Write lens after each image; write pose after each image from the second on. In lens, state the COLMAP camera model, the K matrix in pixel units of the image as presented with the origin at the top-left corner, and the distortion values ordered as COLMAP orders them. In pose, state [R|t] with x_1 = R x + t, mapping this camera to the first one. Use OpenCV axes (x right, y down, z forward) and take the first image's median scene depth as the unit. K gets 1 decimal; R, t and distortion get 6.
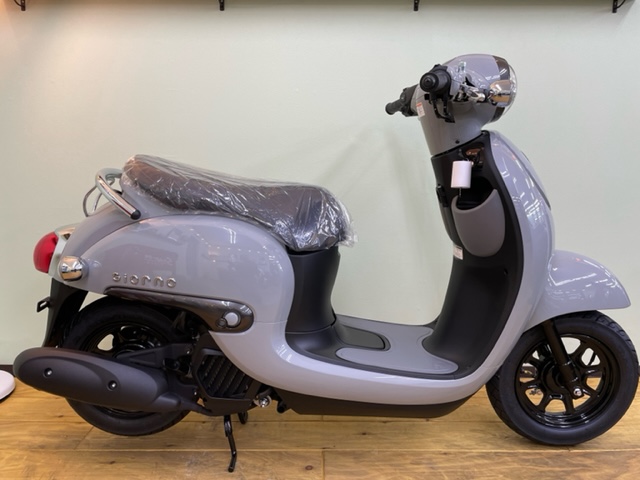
lens RADIAL K [[488.1, 0, 319.5], [0, 488.1, 241.1], [0, 0, 1]] dist [-0.001170, -0.041201]
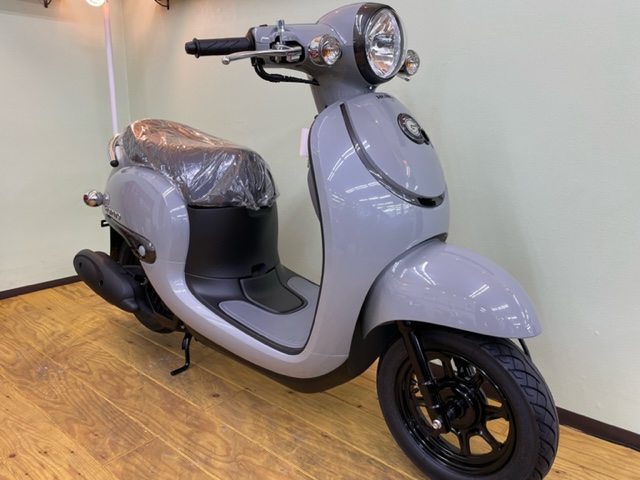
lens RADIAL K [[488.1, 0, 321.0], [0, 488.1, 240.1], [0, 0, 1]] dist [-0.001170, -0.041201]
pose [[0.769767, 0.162669, -0.617250, 0.858975], [-0.121006, 0.986637, 0.109112, -0.057984], [0.626751, -0.009300, 0.779164, 0.263729]]
